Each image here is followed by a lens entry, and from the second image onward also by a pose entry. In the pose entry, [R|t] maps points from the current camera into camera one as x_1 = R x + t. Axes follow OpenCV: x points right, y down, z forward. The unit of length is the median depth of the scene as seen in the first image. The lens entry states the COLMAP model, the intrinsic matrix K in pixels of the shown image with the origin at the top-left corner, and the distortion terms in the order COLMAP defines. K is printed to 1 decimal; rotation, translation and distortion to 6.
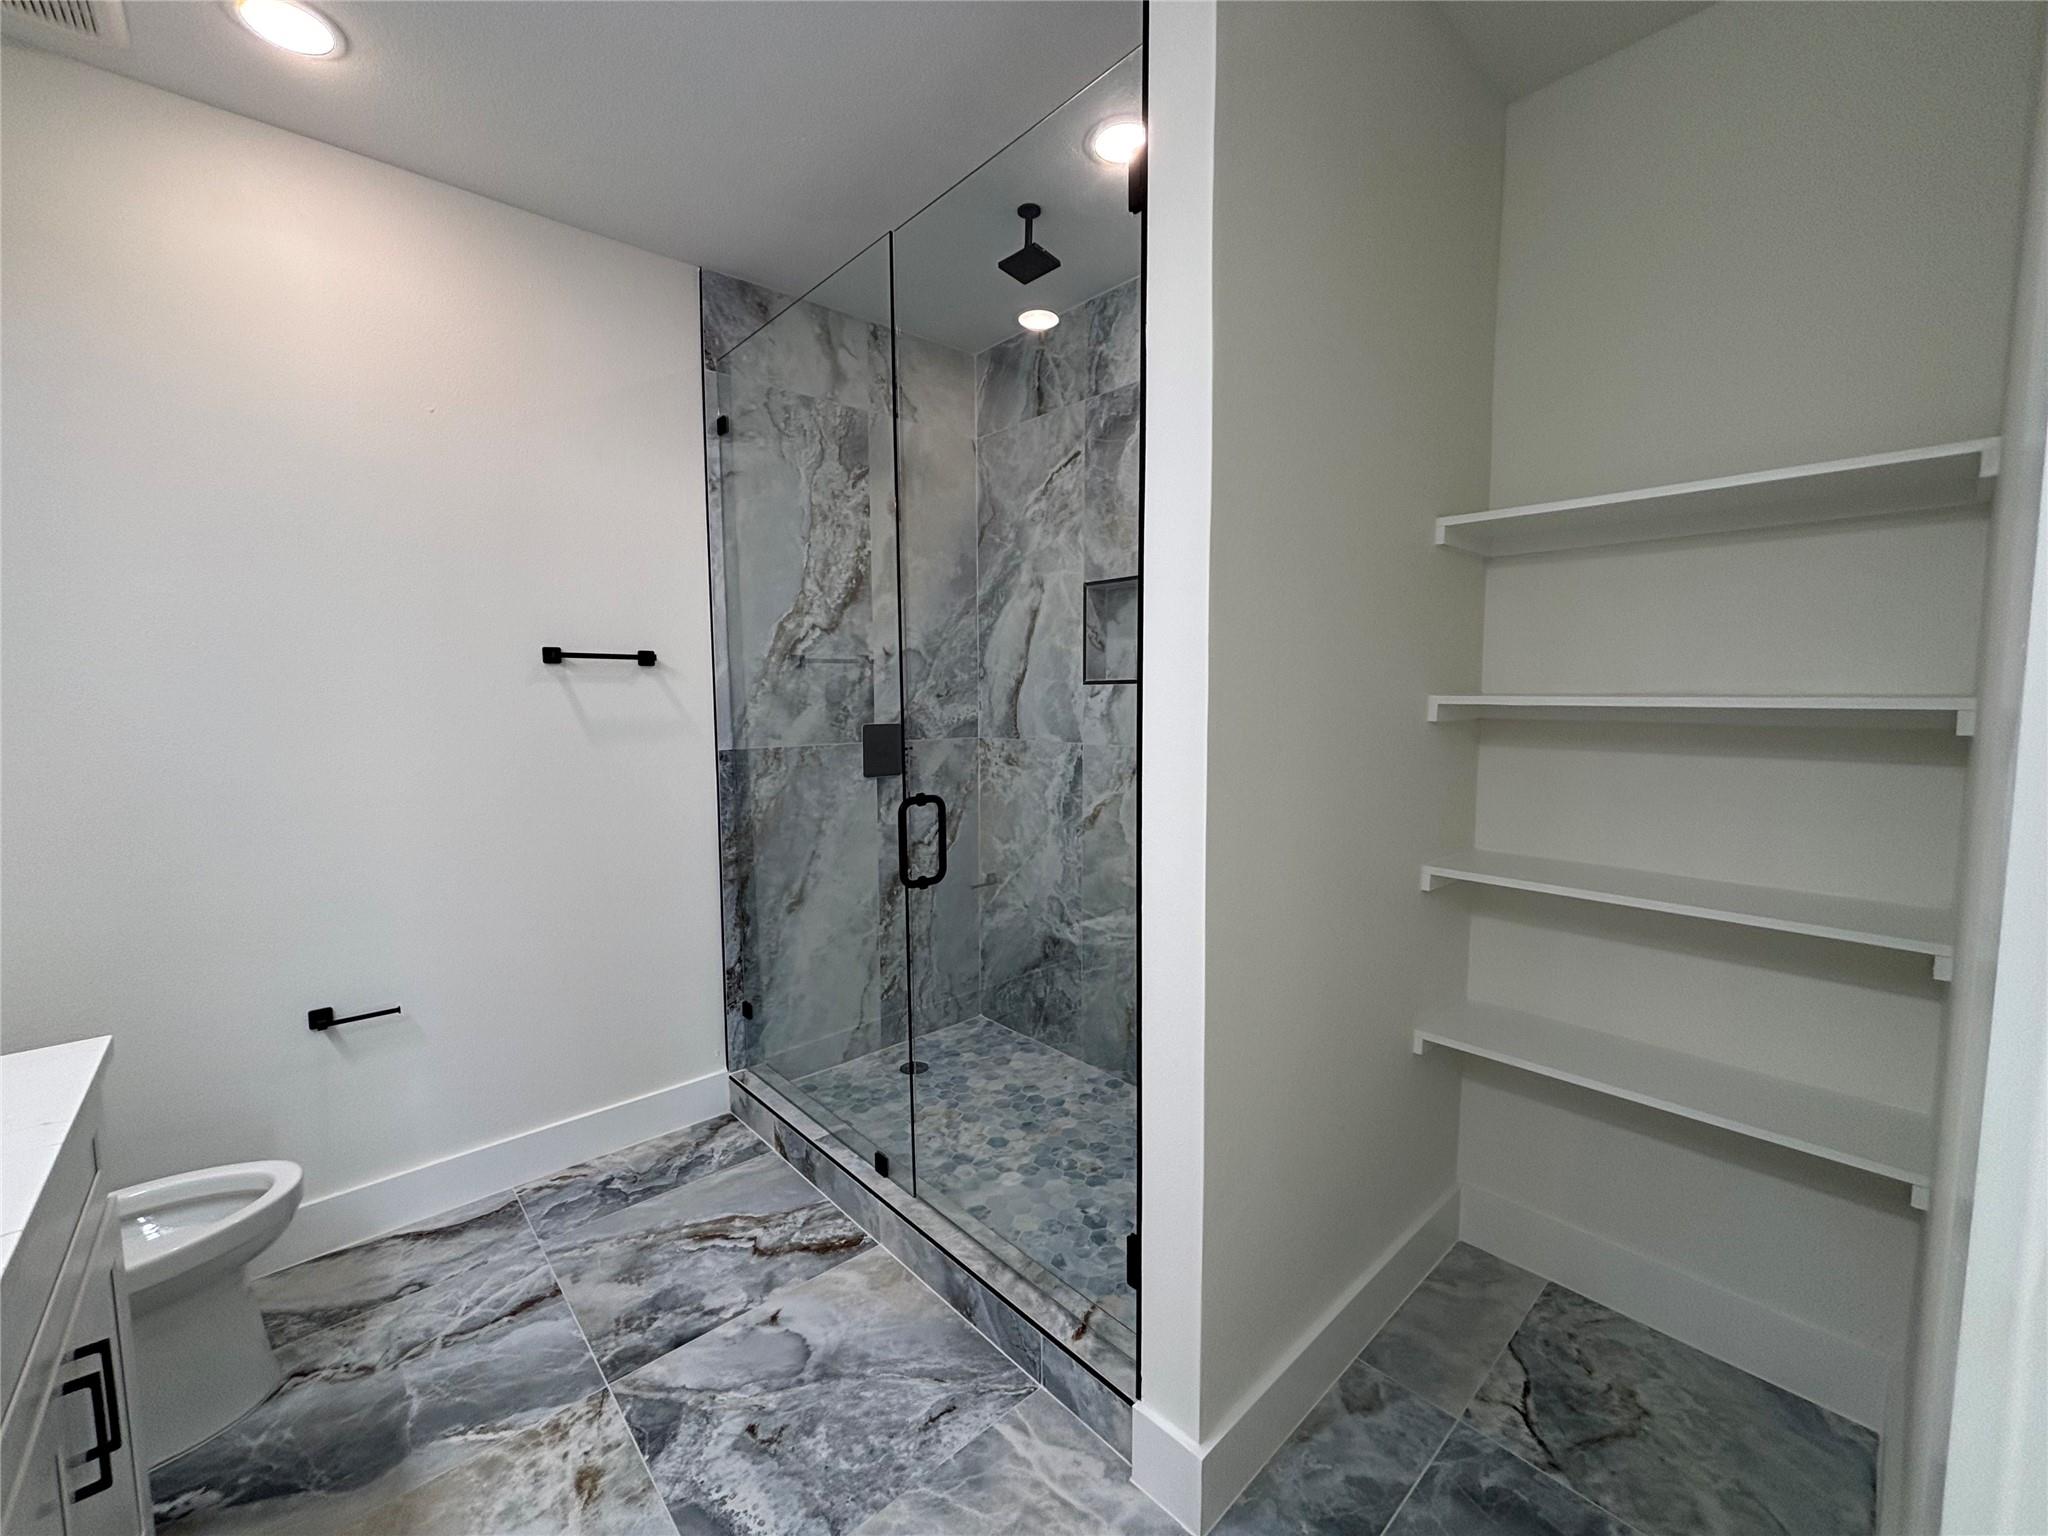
lens RADIAL K [[829.6, 0, 1013.3], [0, 829.6, 762.3], [0, 0, 1]] dist [0.003761, 0.000167]
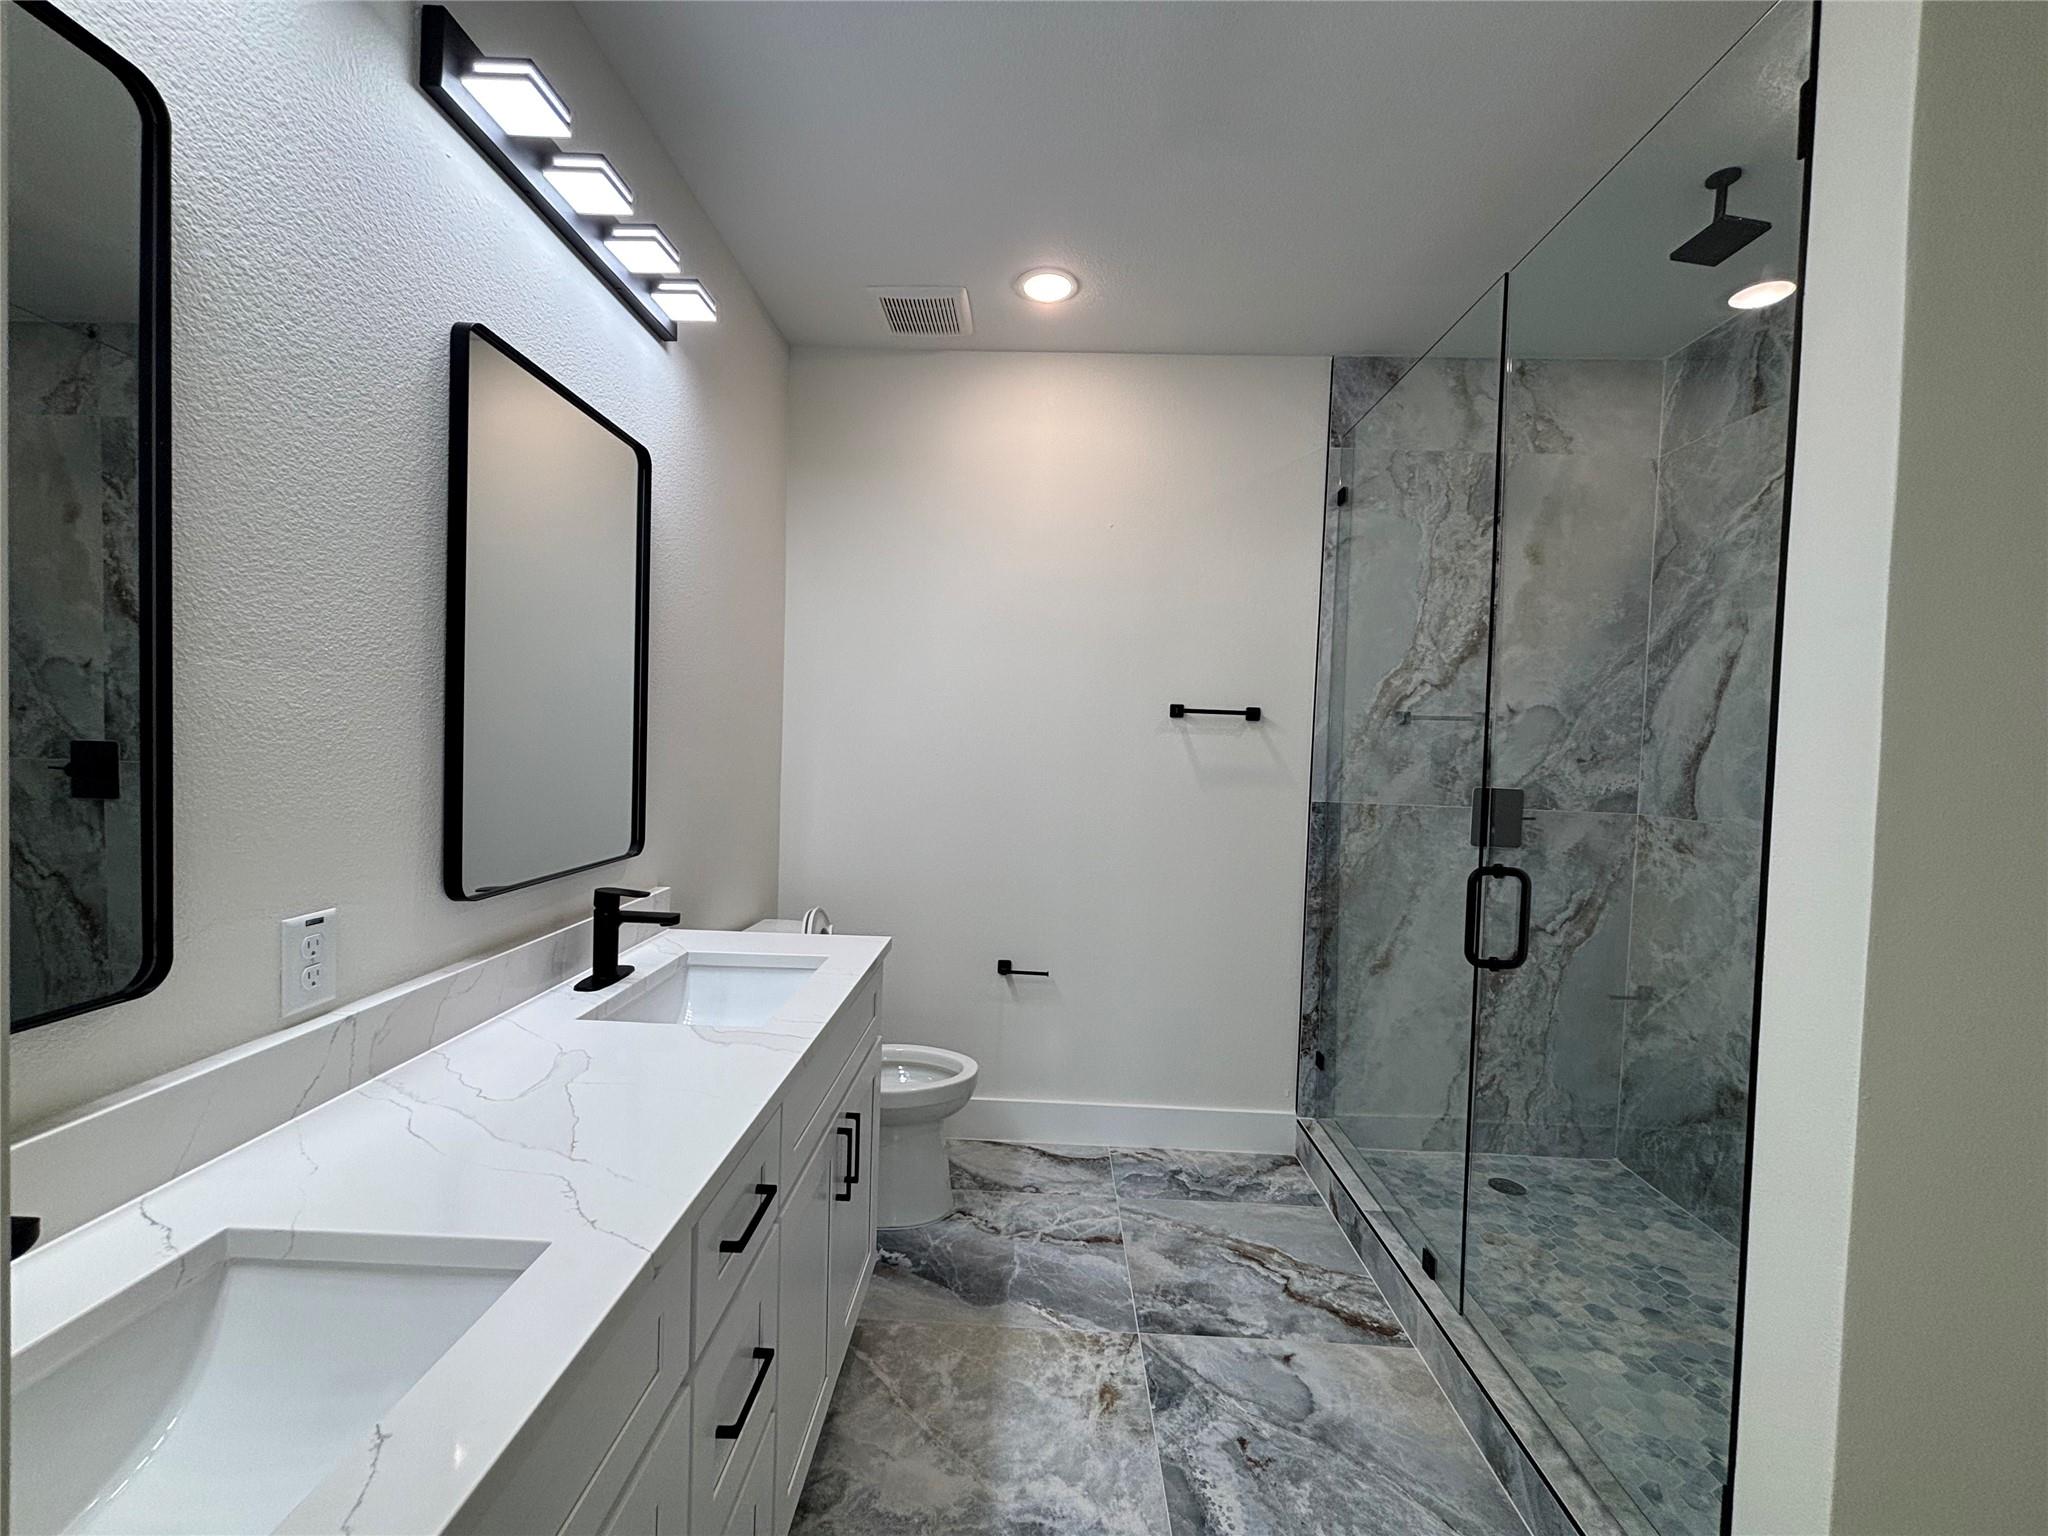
lens RADIAL K [[829.6, 0, 1017.5], [0, 829.6, 761.5], [0, 0, 1]] dist [0.003761, 0.000167]
pose [[0.727085, 0.048892, -0.684804, 0.098954], [-0.096603, 0.994823, -0.031541, 0.004233], [0.679717, 0.089087, 0.728045, -0.022903]]
